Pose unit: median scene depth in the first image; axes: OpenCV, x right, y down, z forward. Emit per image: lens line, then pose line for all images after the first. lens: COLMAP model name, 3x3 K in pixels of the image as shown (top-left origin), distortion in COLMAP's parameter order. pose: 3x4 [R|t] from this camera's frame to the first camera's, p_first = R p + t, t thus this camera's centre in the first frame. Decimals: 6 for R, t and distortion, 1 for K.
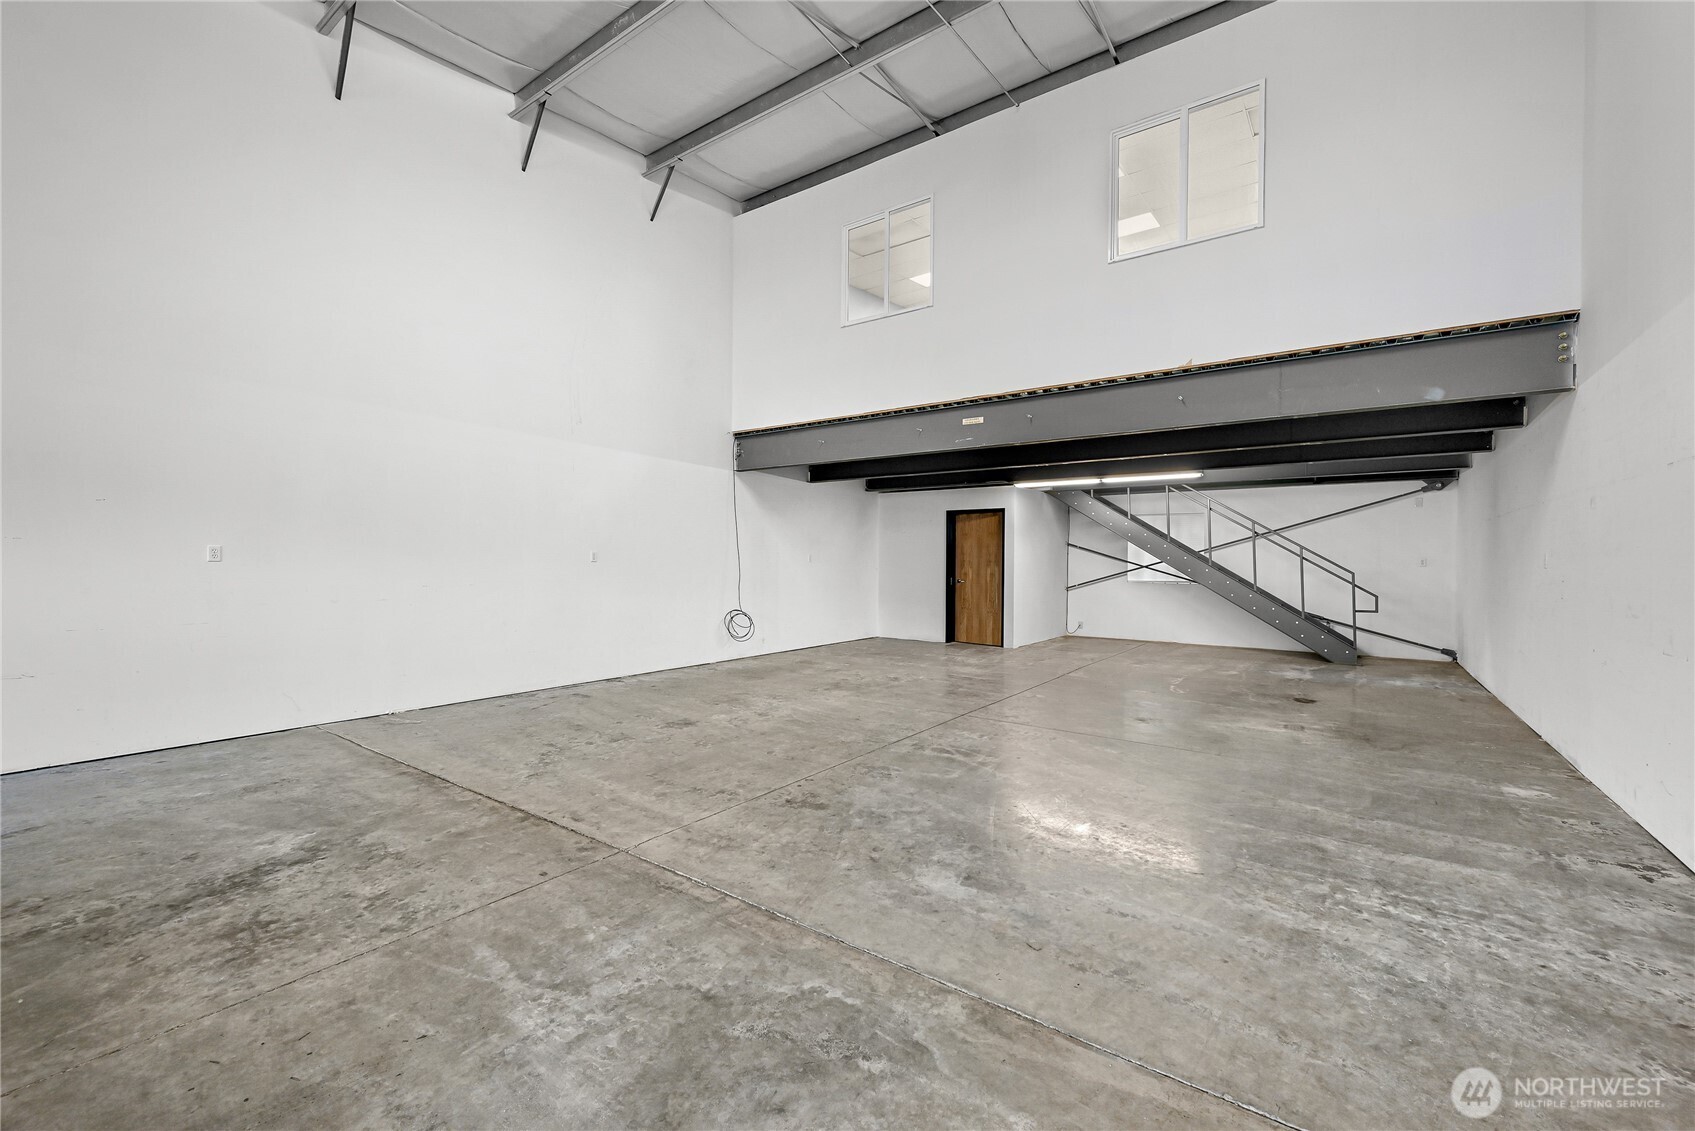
lens RADIAL K [[719.6, 0, 834.9], [0, 719.6, 563.3], [0, 0, 1]] dist [0.000521, 0.000067]
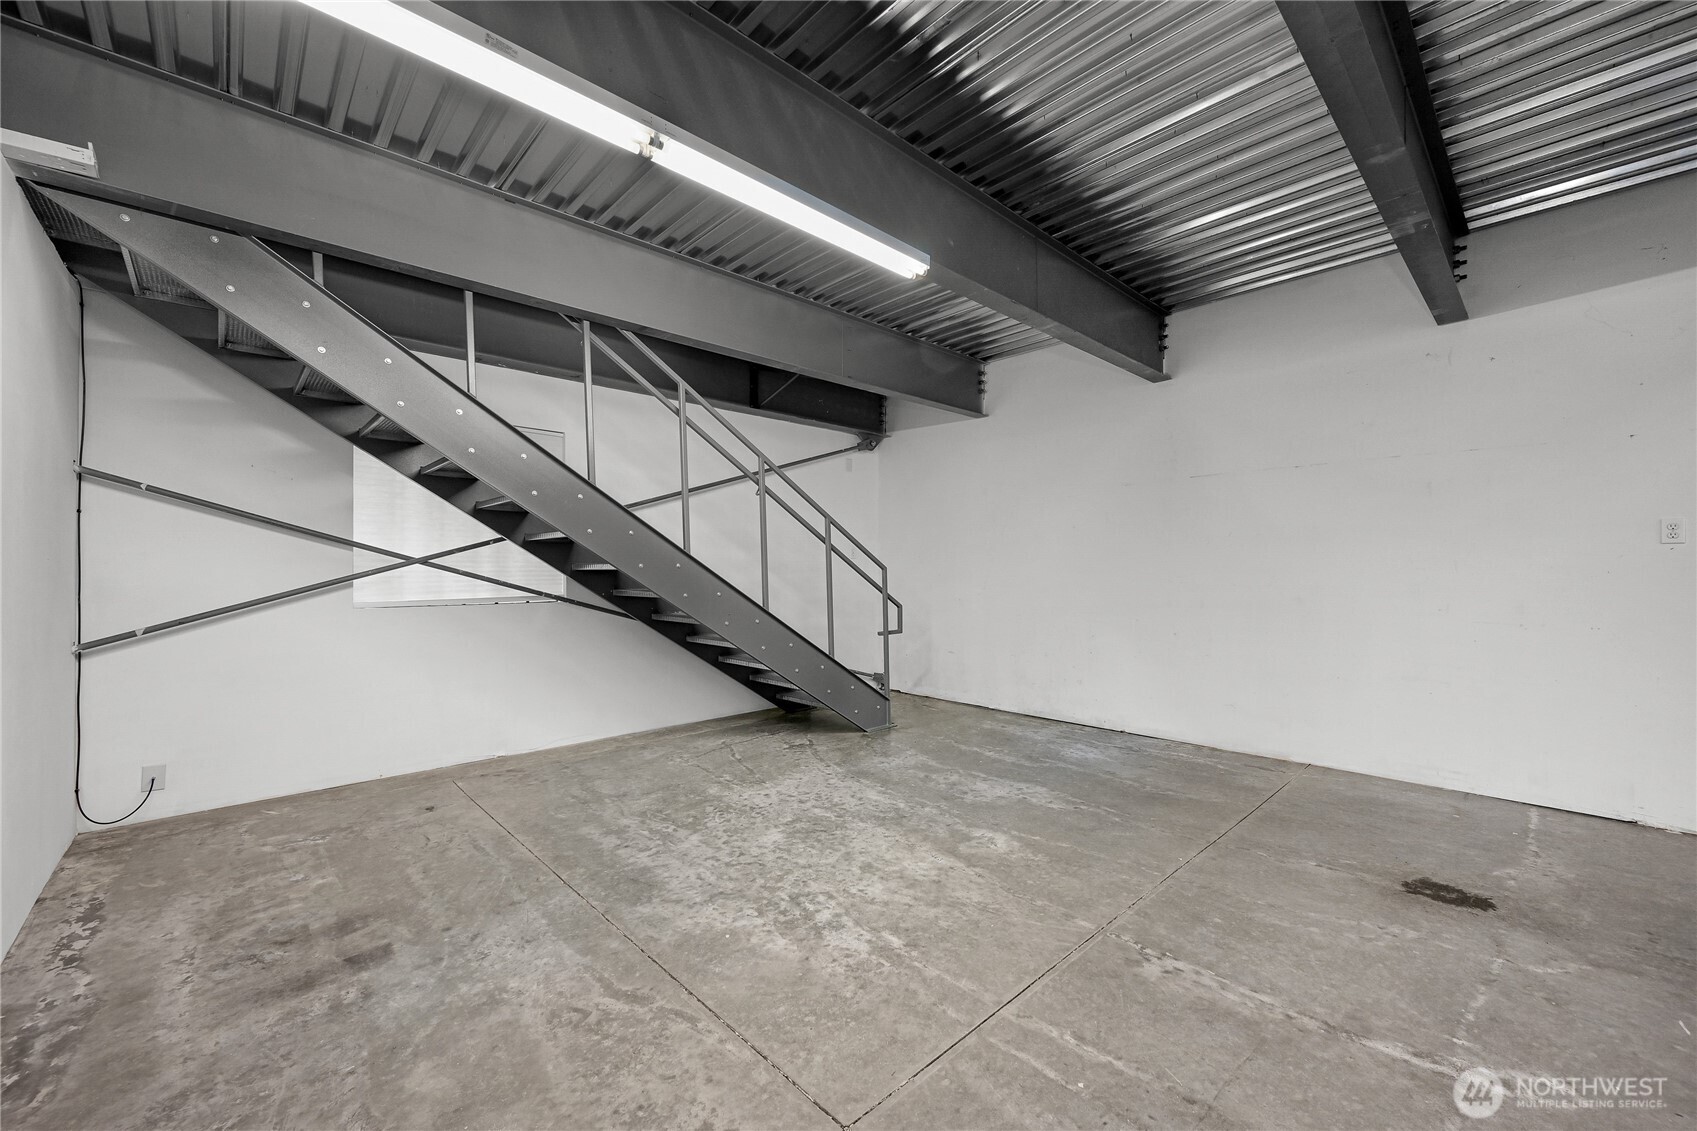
lens RADIAL K [[668.3, 0, 852.3], [0, 668.3, 566.8], [0, 0, 1]] dist [0.000233, 0.000420]
pose [[0.171927, -0.002340, 0.985107, 0.240436], [0.010083, 0.999949, 0.000616, 0.015232], [-0.985058, 0.009826, 0.171942, 1.190825]]
